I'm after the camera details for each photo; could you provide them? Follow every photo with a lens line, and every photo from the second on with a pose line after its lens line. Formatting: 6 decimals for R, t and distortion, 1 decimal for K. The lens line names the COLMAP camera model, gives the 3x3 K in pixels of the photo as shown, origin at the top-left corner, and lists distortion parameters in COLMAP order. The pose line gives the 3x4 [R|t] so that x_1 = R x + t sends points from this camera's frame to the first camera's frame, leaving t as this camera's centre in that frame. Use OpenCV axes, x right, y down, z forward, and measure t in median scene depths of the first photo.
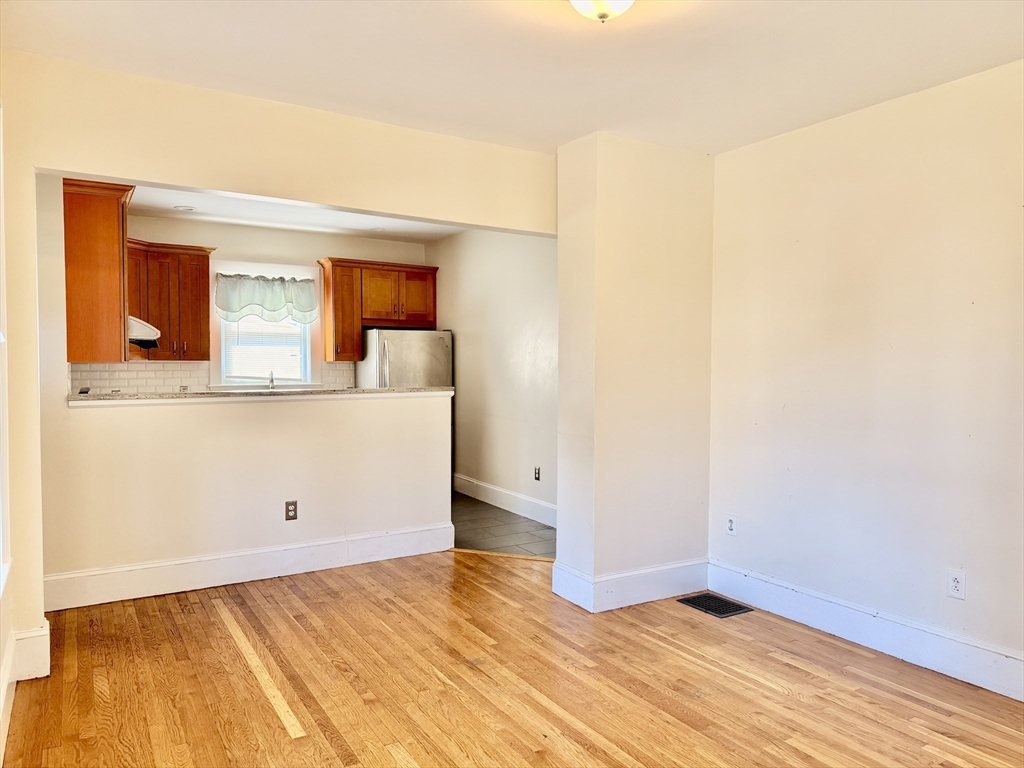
lens RADIAL K [[720.0, 0, 512.0], [0, 720.0, 384.0], [0, 0, 1]] dist [0.078275, -0.108954]
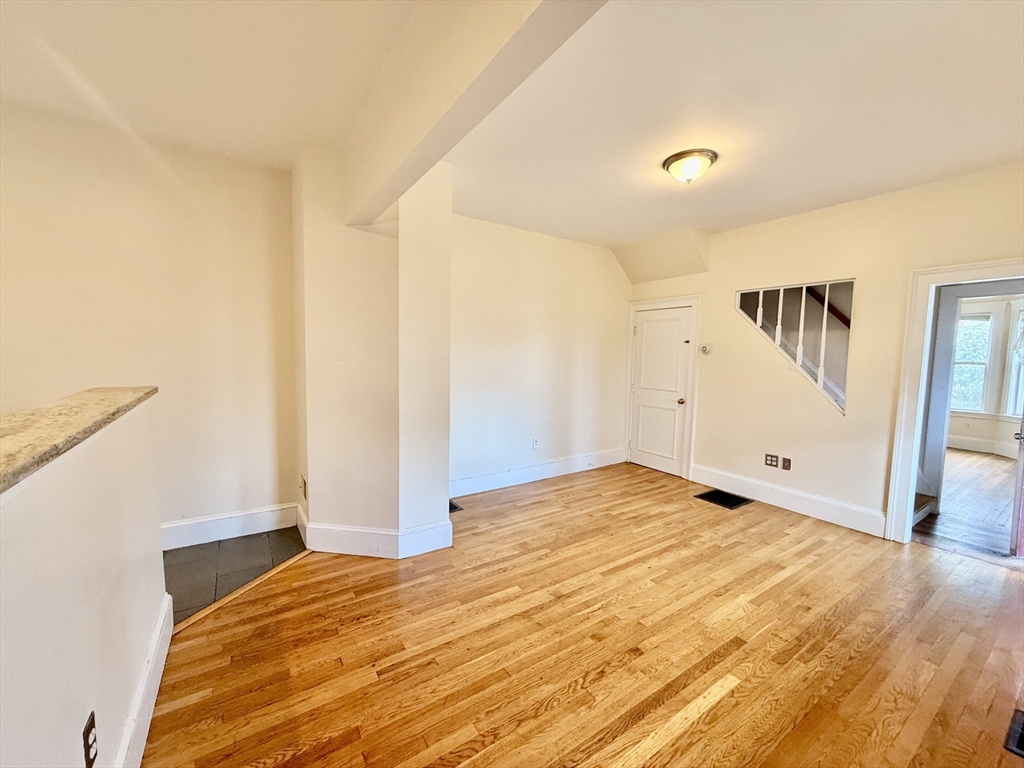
lens RADIAL K [[407.1, 0, 509.4], [0, 407.1, 383.8], [0, 0, 1]] dist [-0.001046, -0.000303]
pose [[-0.040091, -0.081060, 0.995903, -0.629713], [0.016703, 0.996510, 0.081782, -0.032187], [-0.999056, 0.019913, -0.038597, 0.975778]]
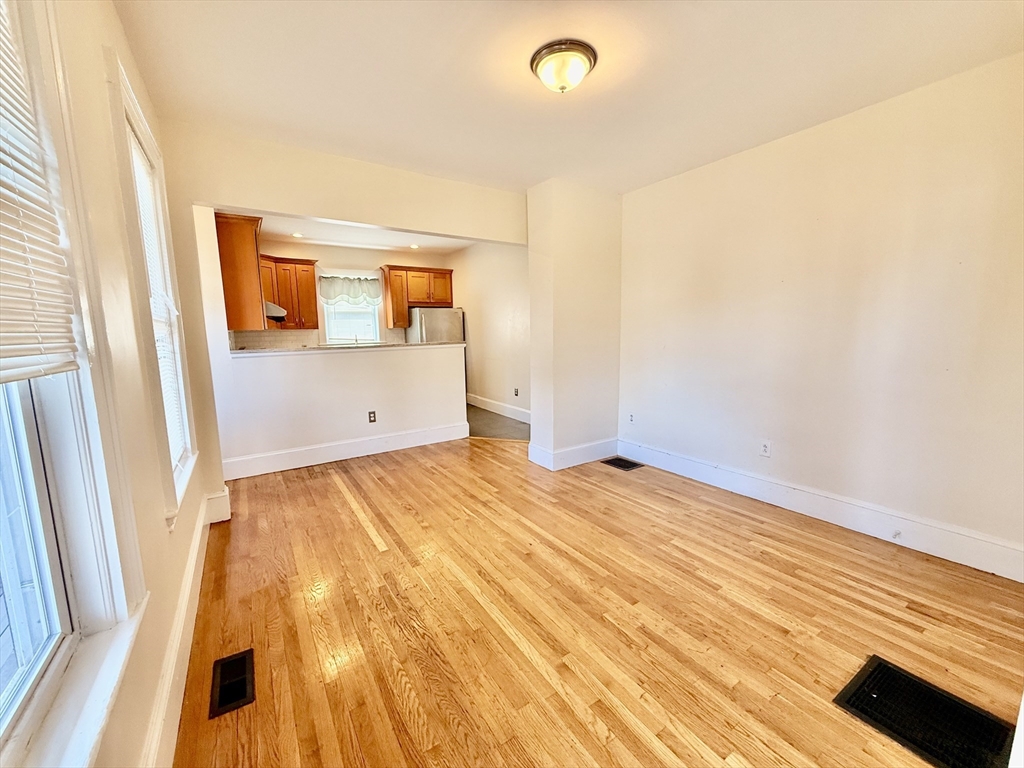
lens RADIAL K [[407.1, 0, 509.4], [0, 407.1, 383.8], [0, 0, 1]] dist [-0.001046, -0.000303]
pose [[0.999177, -0.024832, 0.032072, -0.018027], [0.021428, 0.994509, 0.102429, 0.010080], [-0.034439, -0.101658, 0.994223, 0.071460]]
